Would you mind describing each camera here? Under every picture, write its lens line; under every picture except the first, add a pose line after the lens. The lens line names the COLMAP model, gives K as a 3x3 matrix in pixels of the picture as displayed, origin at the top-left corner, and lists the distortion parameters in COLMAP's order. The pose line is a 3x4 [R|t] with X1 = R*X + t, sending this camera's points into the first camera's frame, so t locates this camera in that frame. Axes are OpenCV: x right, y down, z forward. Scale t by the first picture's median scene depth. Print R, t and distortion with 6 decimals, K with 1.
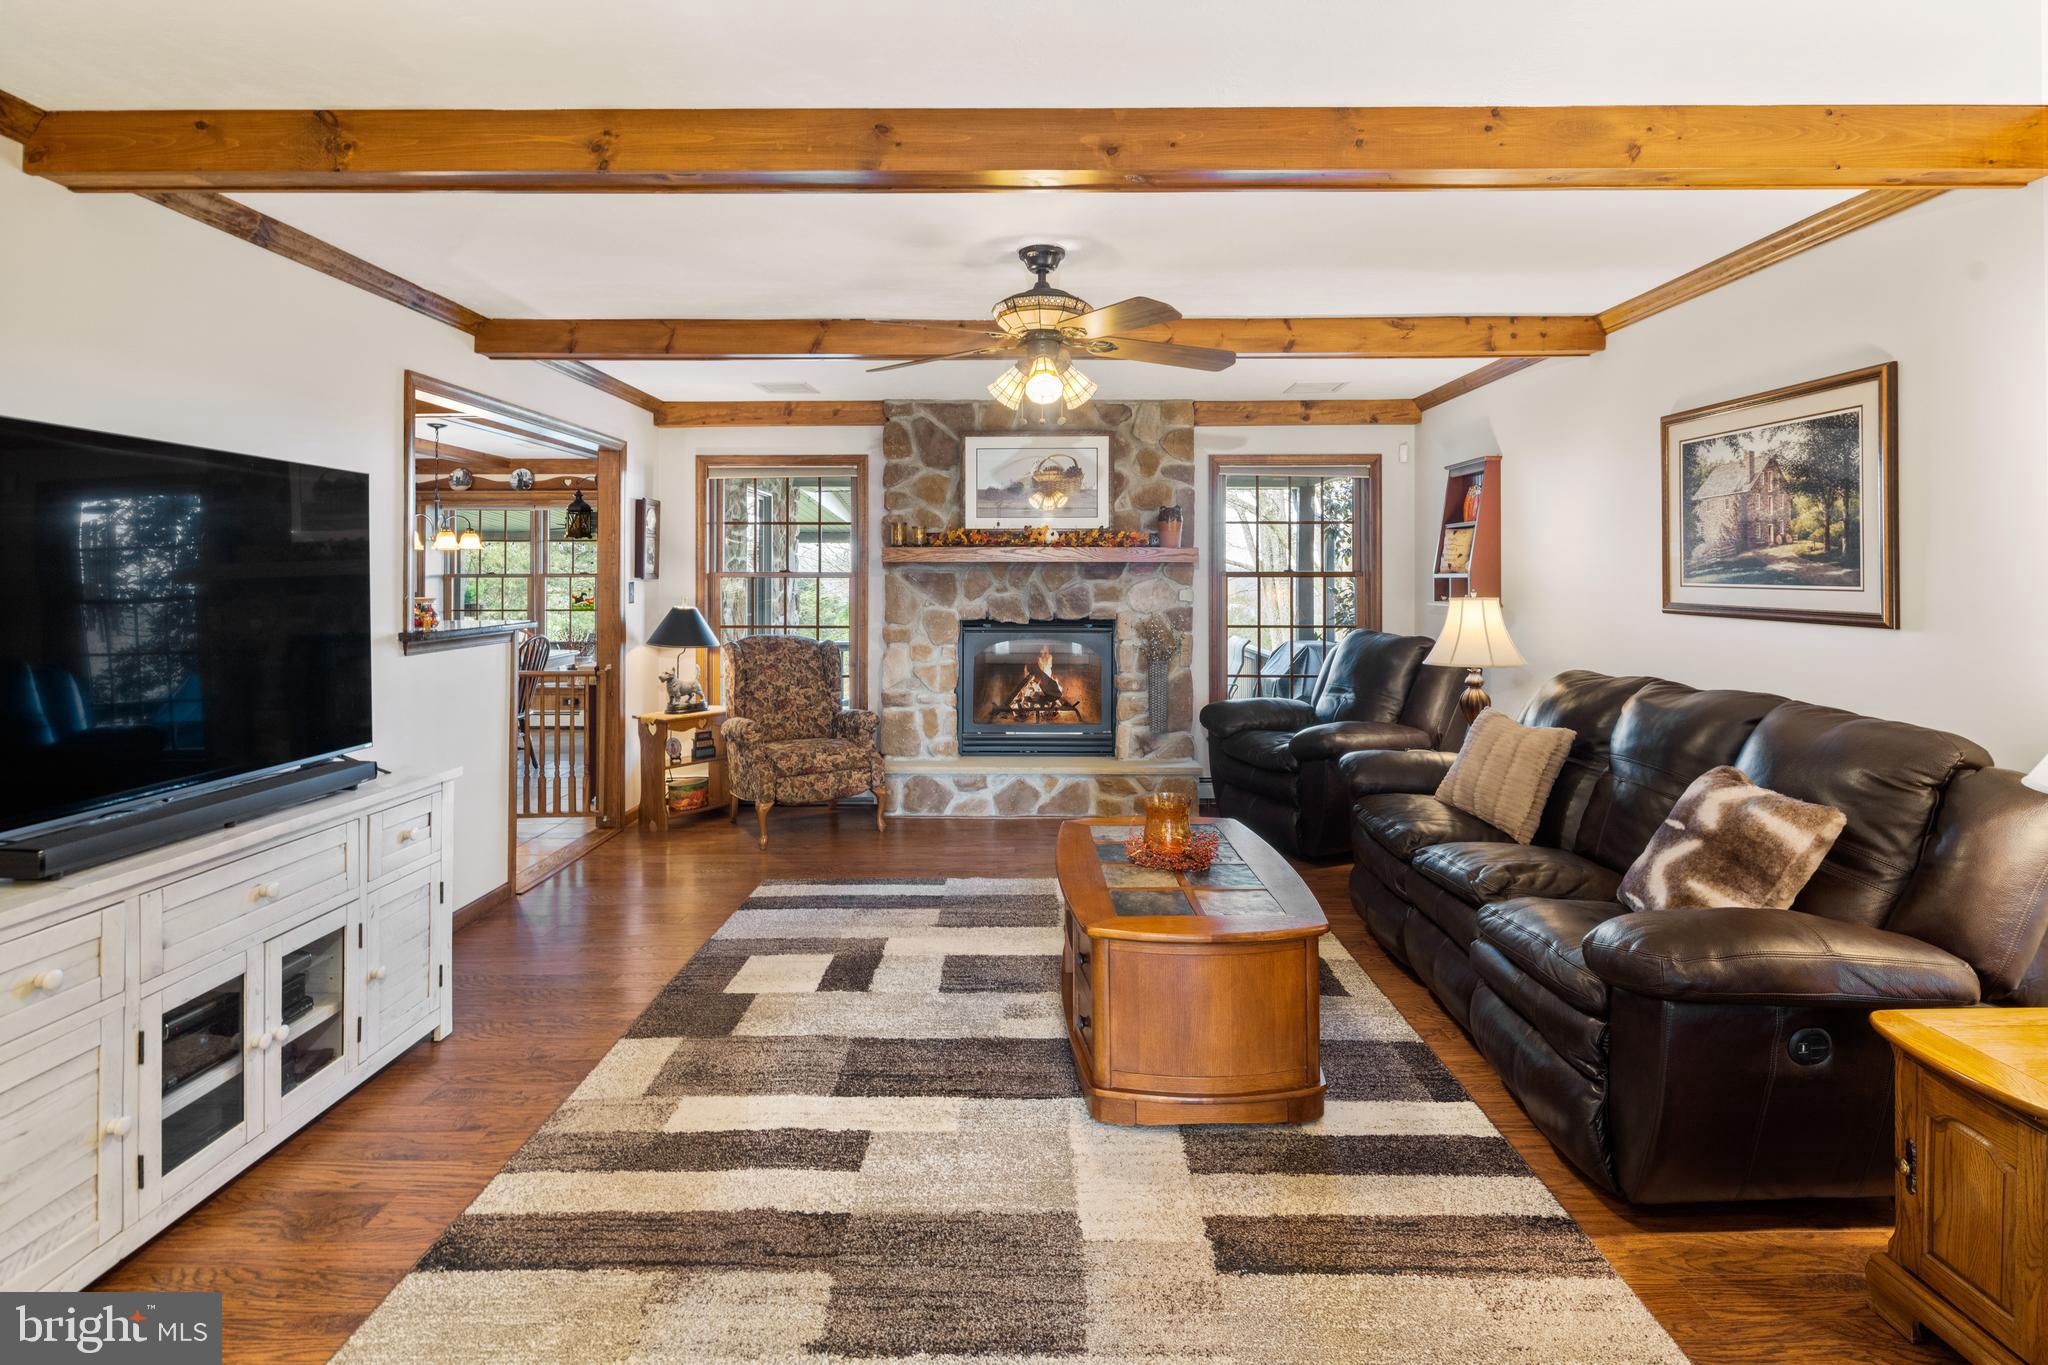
lens RADIAL K [[1008.4, 0, 1034.8], [0, 1008.4, 568.8], [0, 0, 1]] dist [0.005297, -0.005625]
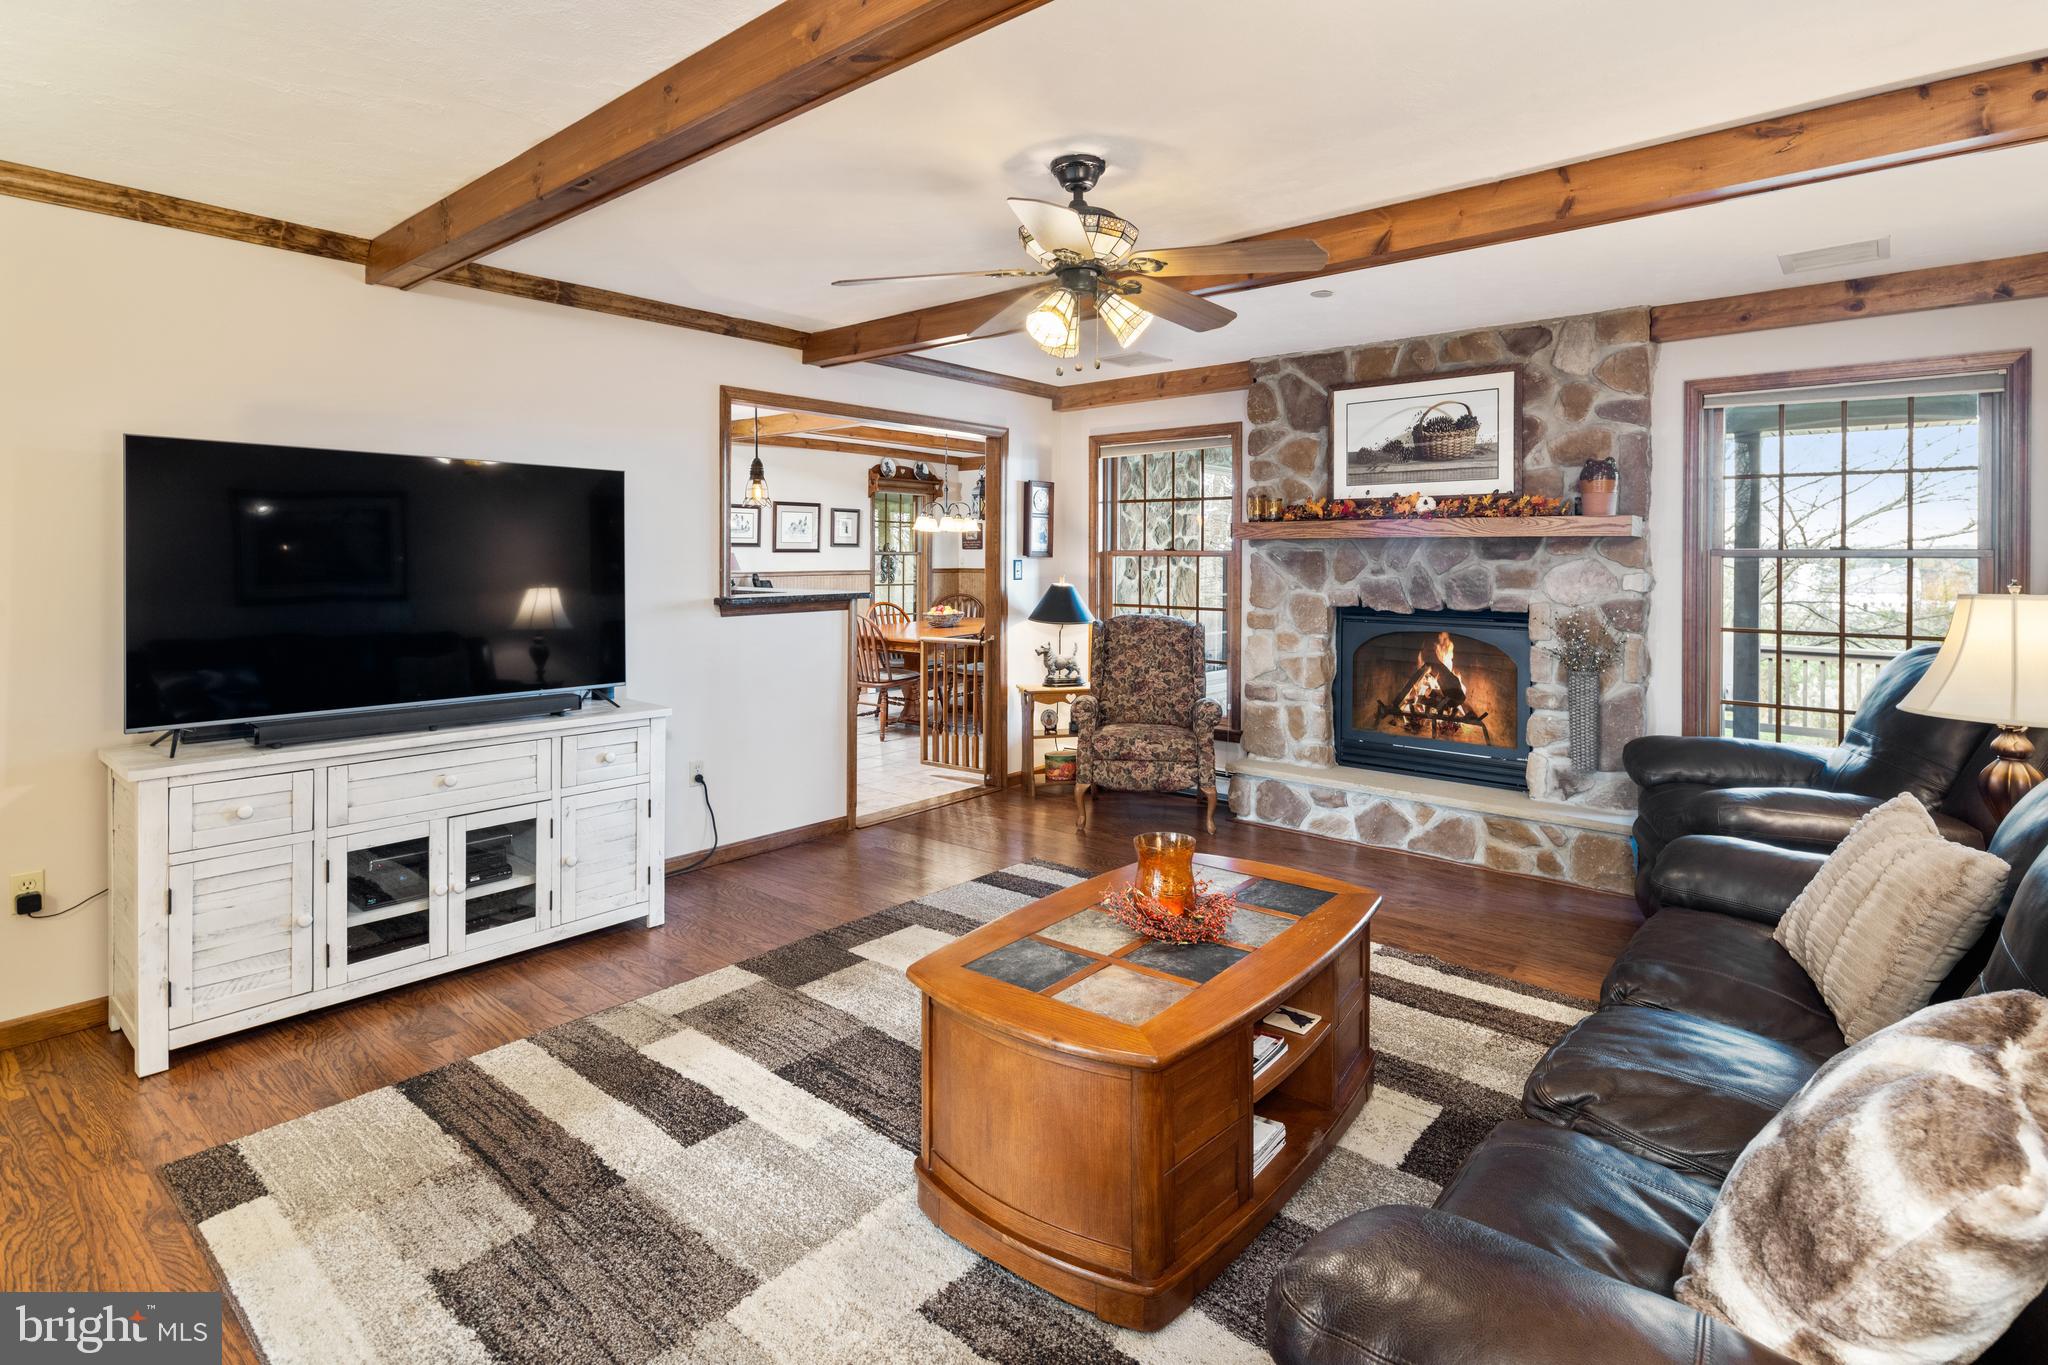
lens RADIAL K [[1008.4, 0, 1012.3], [0, 1008.4, 562.8], [0, 0, 1]] dist [0.005297, -0.005625]
pose [[0.766805, 0.007234, -0.641839, 0.290325], [0.000928, 0.999923, 0.012379, 0.003272], [0.641879, -0.010088, 0.766739, 0.184398]]
